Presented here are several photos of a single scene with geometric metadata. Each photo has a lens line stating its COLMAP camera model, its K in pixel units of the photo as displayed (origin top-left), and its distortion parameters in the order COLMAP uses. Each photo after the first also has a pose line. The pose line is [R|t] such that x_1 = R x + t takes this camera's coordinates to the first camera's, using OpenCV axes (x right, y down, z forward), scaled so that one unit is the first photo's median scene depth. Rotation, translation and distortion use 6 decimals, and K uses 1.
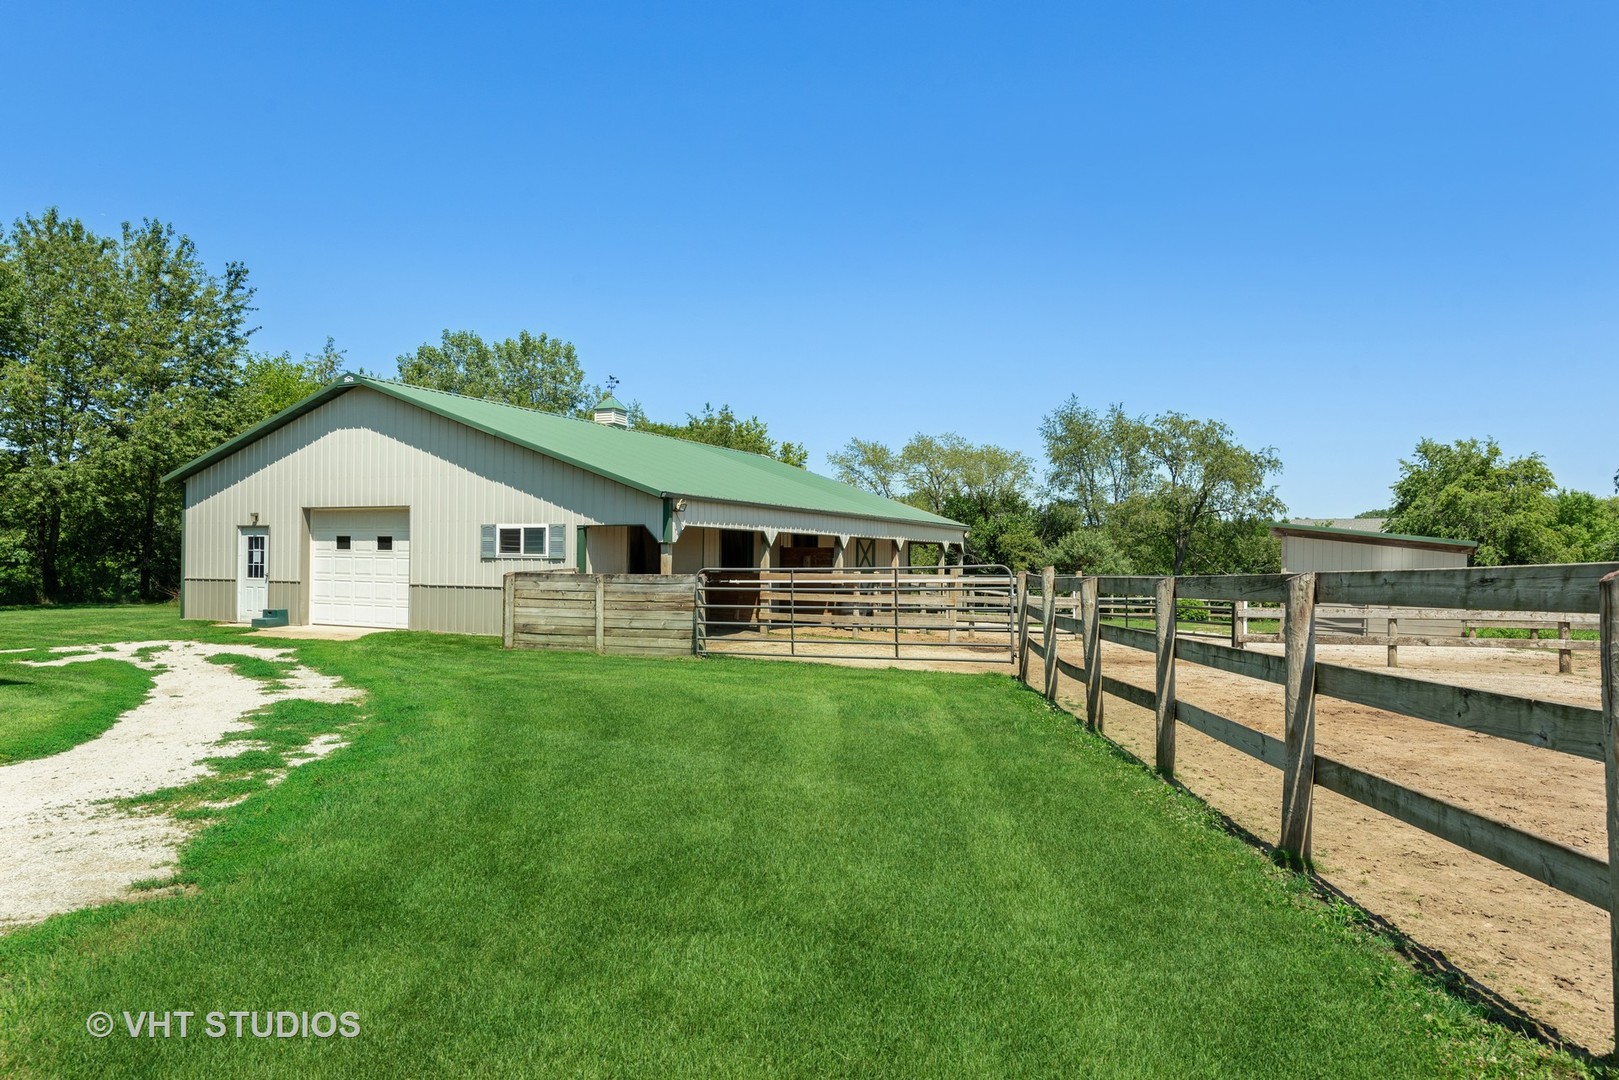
lens RADIAL K [[1080.1, 0, 809.5], [0, 1080.1, 540.0], [0, 0, 1]] dist [-0.001588, -0.000659]
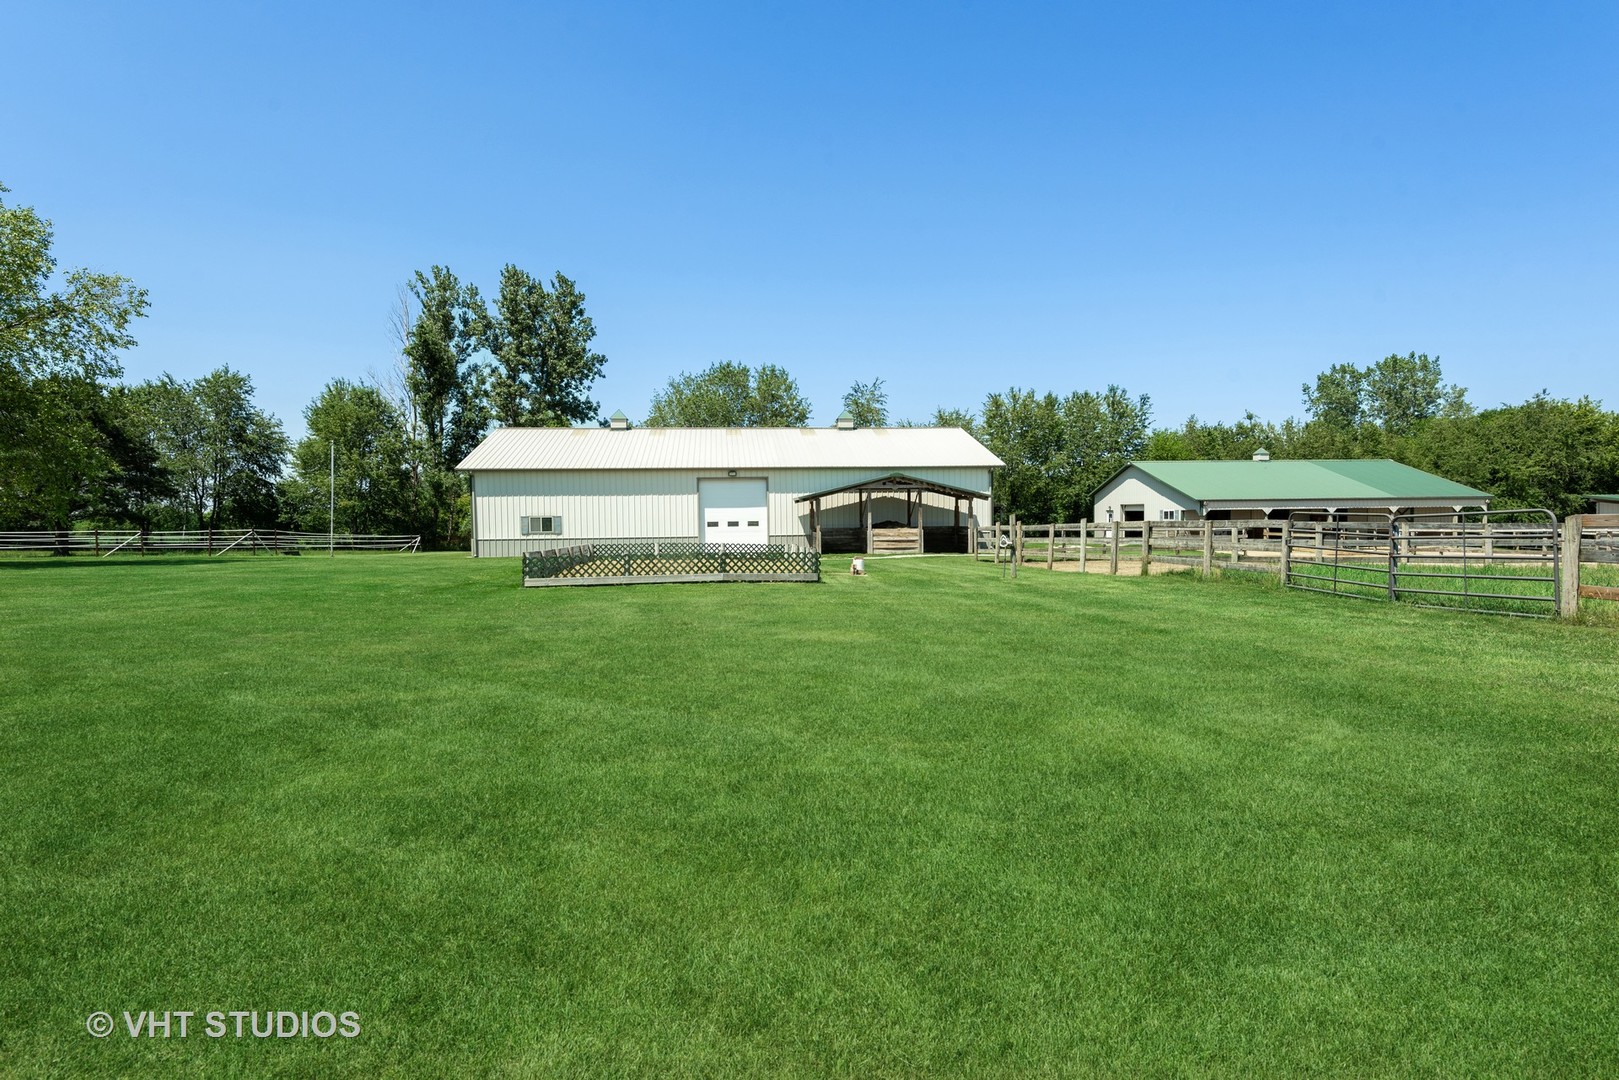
lens RADIAL K [[860.3, 0, 816.6], [0, 860.3, 539.0], [0, 0, 1]] dist [-0.001672, -0.000055]
pose [[0.530541, 0.009555, -0.847605, 0.395239], [0.035274, 0.998821, 0.033338, -0.014973], [0.846925, -0.047586, 0.529579, -0.358991]]
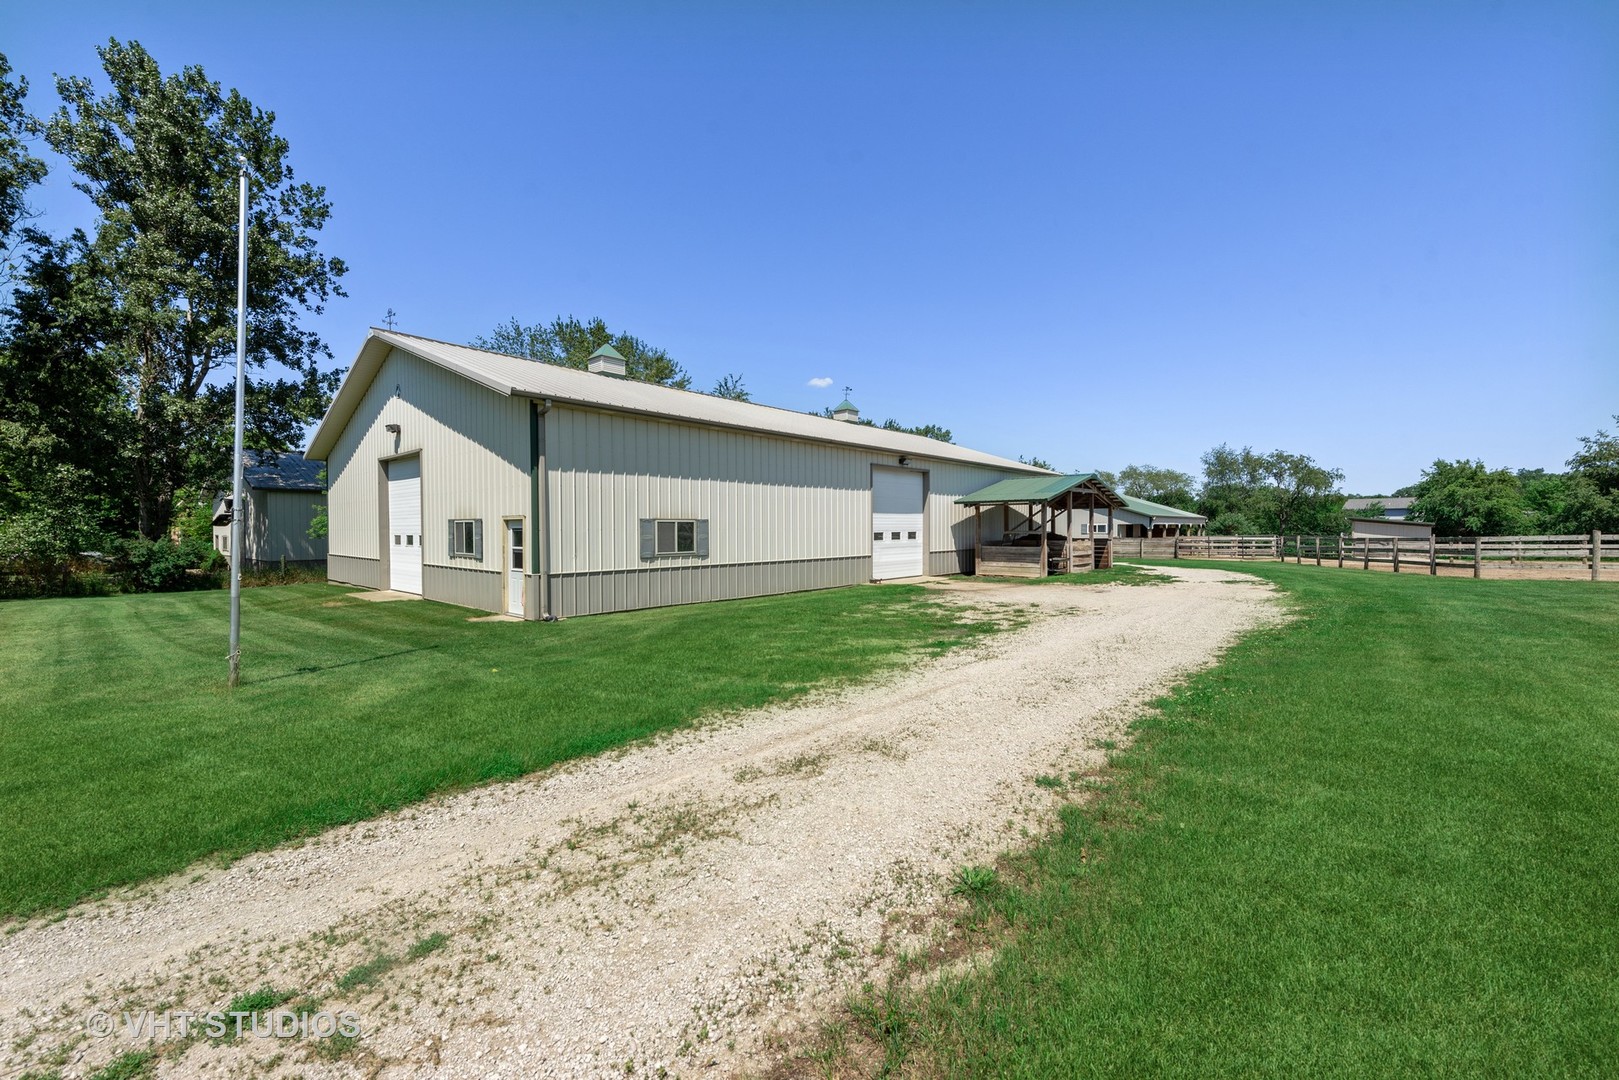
lens RADIAL K [[639.7, 0, 809.5], [0, 639.7, 540.0], [0, 0, 1]] dist [0.002072, 0.000098]
pose [[0.961900, -0.007045, -0.273312, -0.183974], [0.018235, 0.999095, 0.038422, -0.018317], [0.272794, -0.041942, 0.961158, -0.396016]]
